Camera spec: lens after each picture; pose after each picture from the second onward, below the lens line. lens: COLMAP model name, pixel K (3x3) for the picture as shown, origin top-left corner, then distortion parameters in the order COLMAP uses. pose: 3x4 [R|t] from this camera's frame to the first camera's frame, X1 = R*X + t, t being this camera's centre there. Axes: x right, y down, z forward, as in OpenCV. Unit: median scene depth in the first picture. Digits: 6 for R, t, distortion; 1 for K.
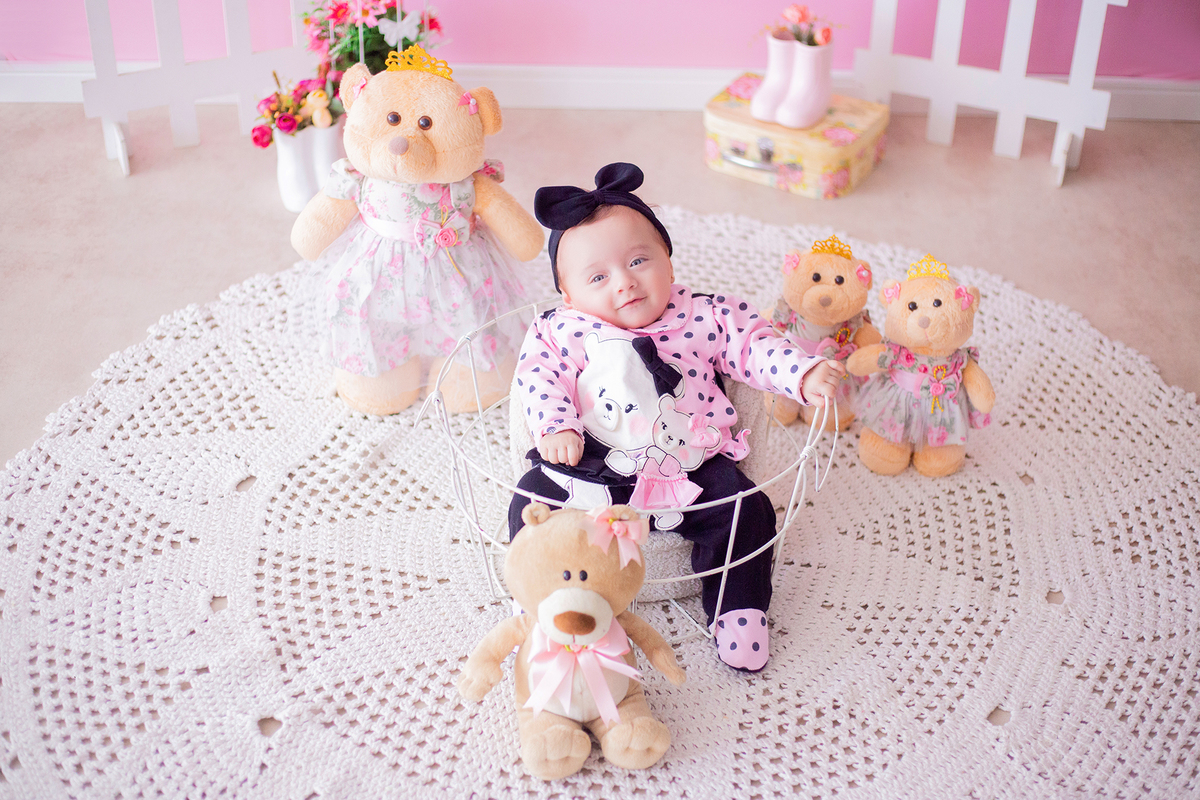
lens RADIAL K [[1642.6, 0, 602.3], [0, 1642.6, 310.7], [0, 0, 1]] dist [-0.203895, -0.001789]
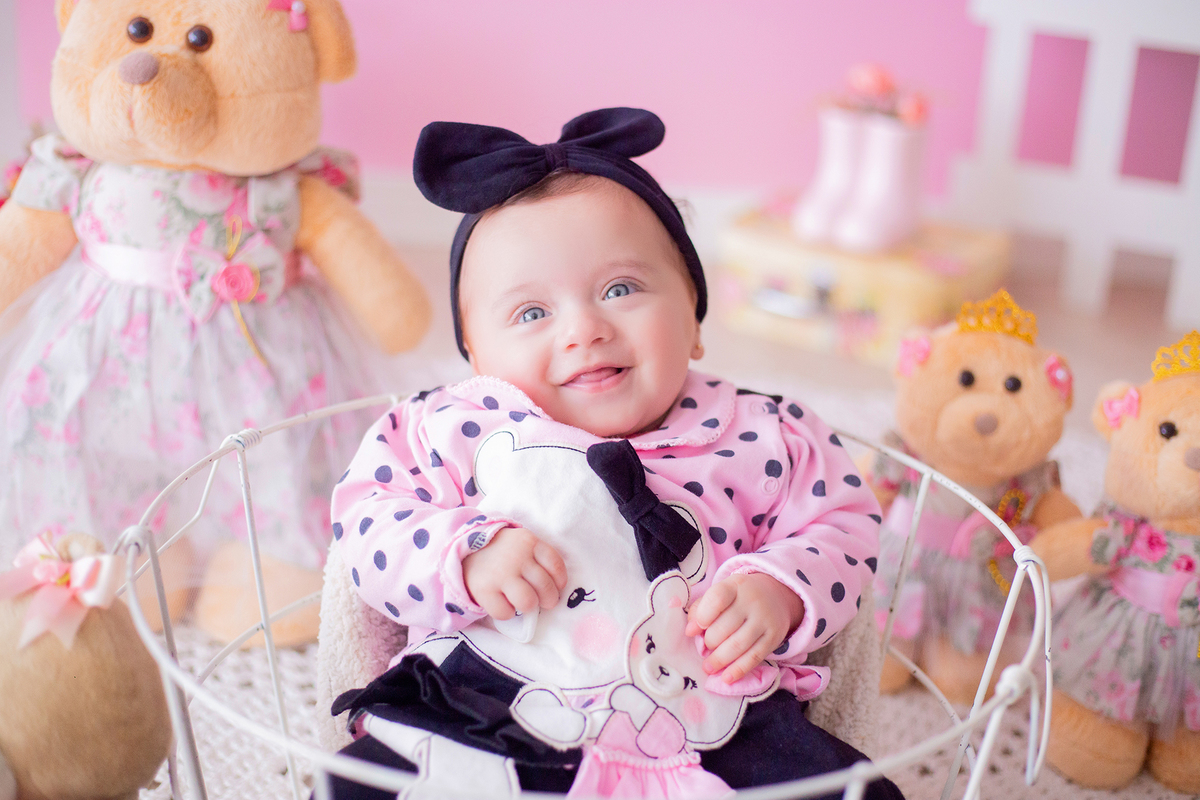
lens RADIAL K [[1751.9, 0, 597.7], [0, 1751.9, 371.3], [0, 0, 1]] dist [-0.142733, -0.056200]
pose [[0.999301, 0.035750, 0.010942, 0.012212], [-0.033069, 0.981729, -0.187388, 0.080162], [-0.017441, 0.186895, 0.982225, 0.475532]]
